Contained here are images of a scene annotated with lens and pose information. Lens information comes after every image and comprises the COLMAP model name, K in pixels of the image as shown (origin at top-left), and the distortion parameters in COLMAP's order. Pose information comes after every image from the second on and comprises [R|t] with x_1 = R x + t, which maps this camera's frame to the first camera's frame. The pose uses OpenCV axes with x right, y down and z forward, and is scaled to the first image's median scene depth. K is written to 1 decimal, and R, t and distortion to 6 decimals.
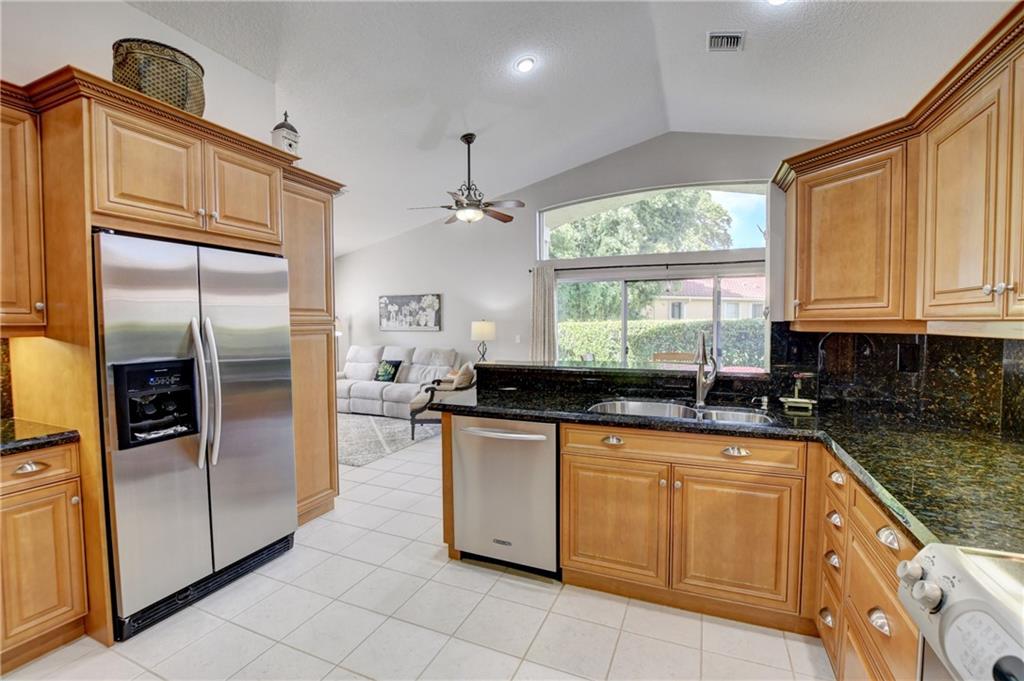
lens RADIAL K [[450.9, 0, 510.7], [0, 450.9, 343.4], [0, 0, 1]] dist [-0.032907, 0.003636]
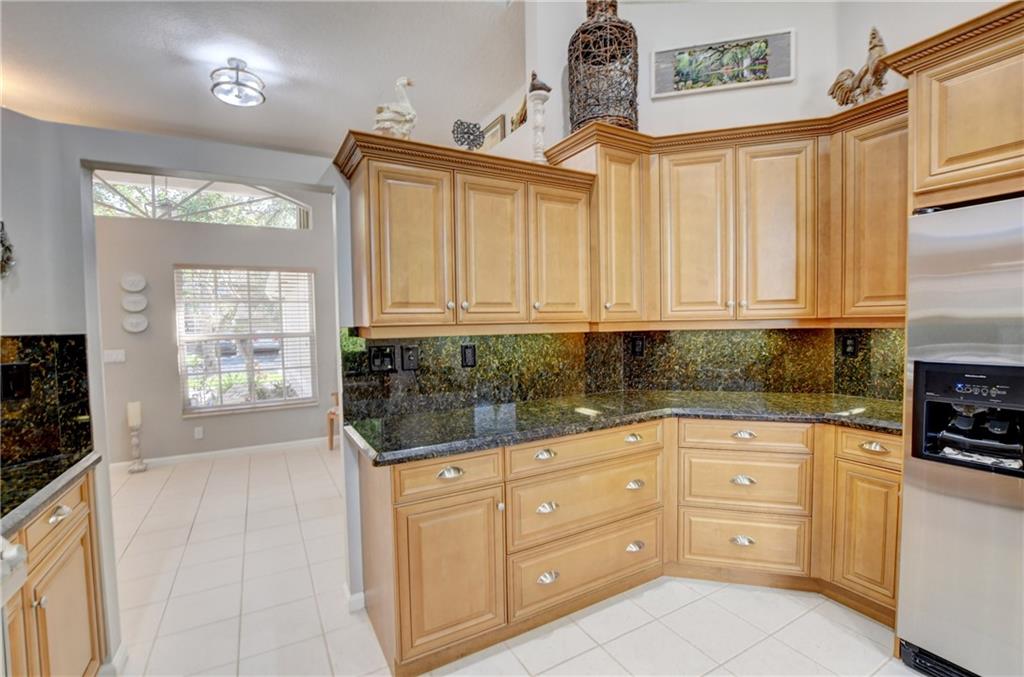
lens RADIAL K [[450.9, 0, 510.7], [0, 450.9, 341.4], [0, 0, 1]] dist [-0.032907, 0.003636]
pose [[-0.606064, 0.049974, -0.793845, 0.081235], [-0.014792, 0.997144, 0.074065, -0.012009], [0.795279, 0.056630, -0.603593, 0.233100]]
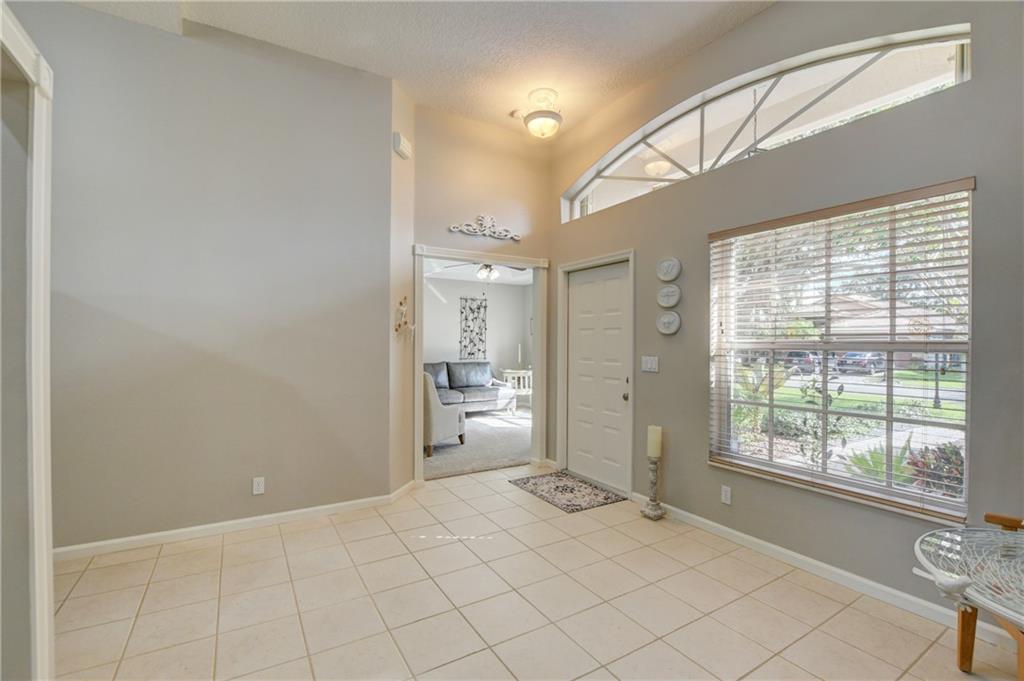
lens RADIAL K [[450.9, 0, 510.7], [0, 450.9, 343.4], [0, 0, 1]] dist [-0.032907, 0.003636]
pose [[-0.814120, -0.001786, 0.580694, -0.241826], [0.025354, 0.998932, 0.038617, 0.015977], [-0.580143, 0.046162, -0.813206, -0.080668]]
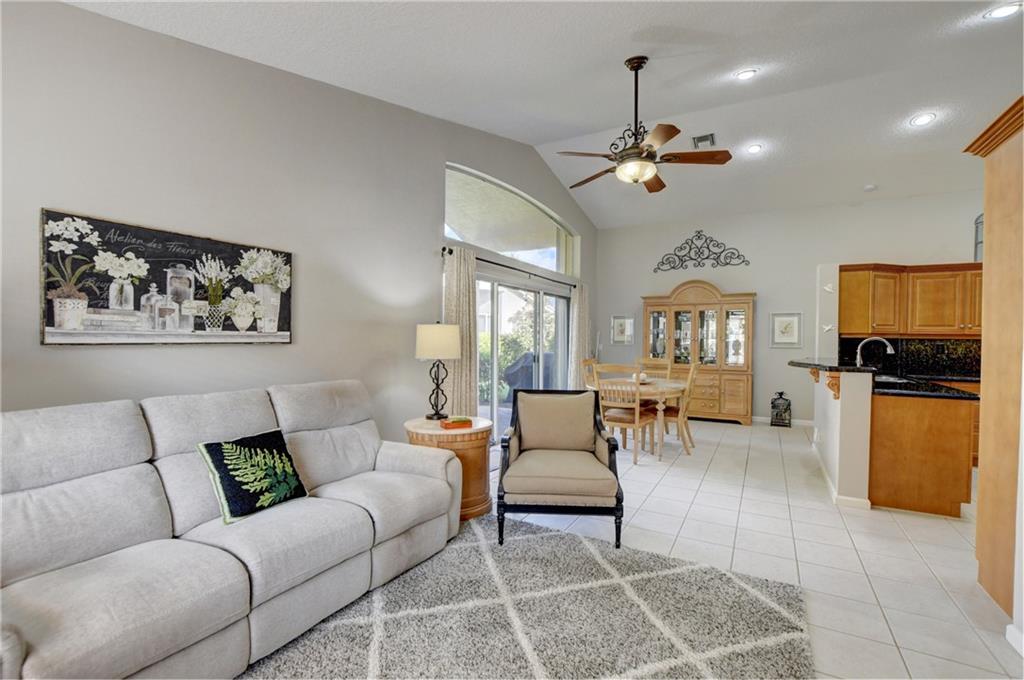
lens RADIAL K [[450.9, 0, 510.7], [0, 450.9, 342.9], [0, 0, 1]] dist [-0.032907, 0.003636]
pose [[0.112884, -0.006969, 0.993584, -0.564609], [0.036638, 0.999325, 0.002847, -0.022954], [-0.992932, 0.036082, 0.113063, 0.793973]]
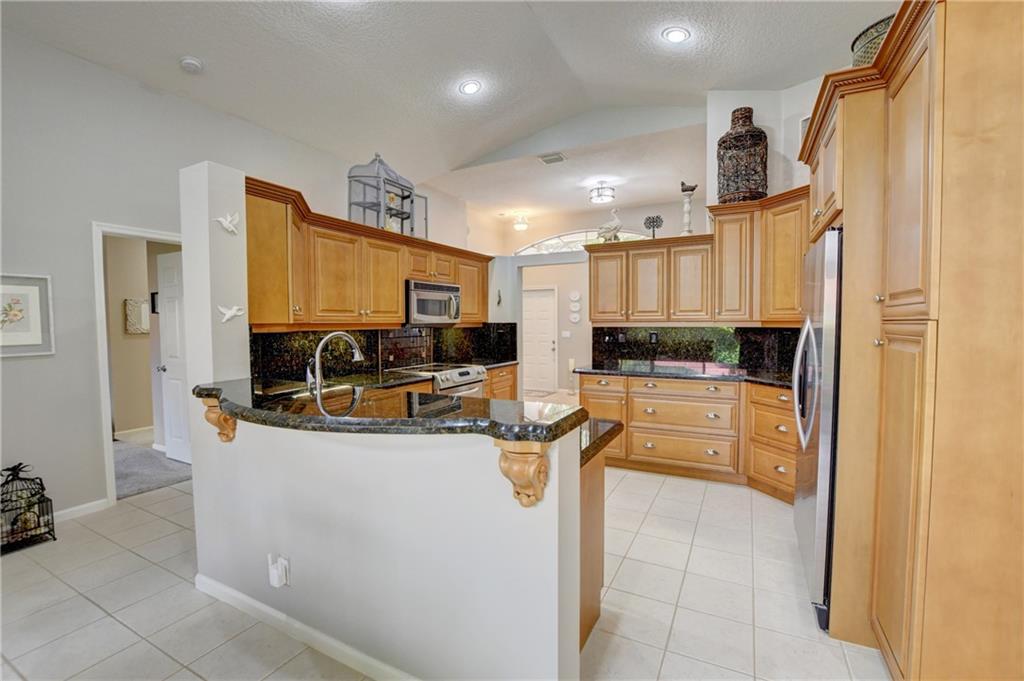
lens RADIAL K [[450.9, 0, 510.7], [0, 450.9, 343.4], [0, 0, 1]] dist [-0.032907, 0.003636]
pose [[-0.996719, 0.007670, 0.080573, -0.019044], [0.015195, 0.995531, 0.093203, -0.031120], [-0.079498, 0.094122, -0.992382, 0.667885]]
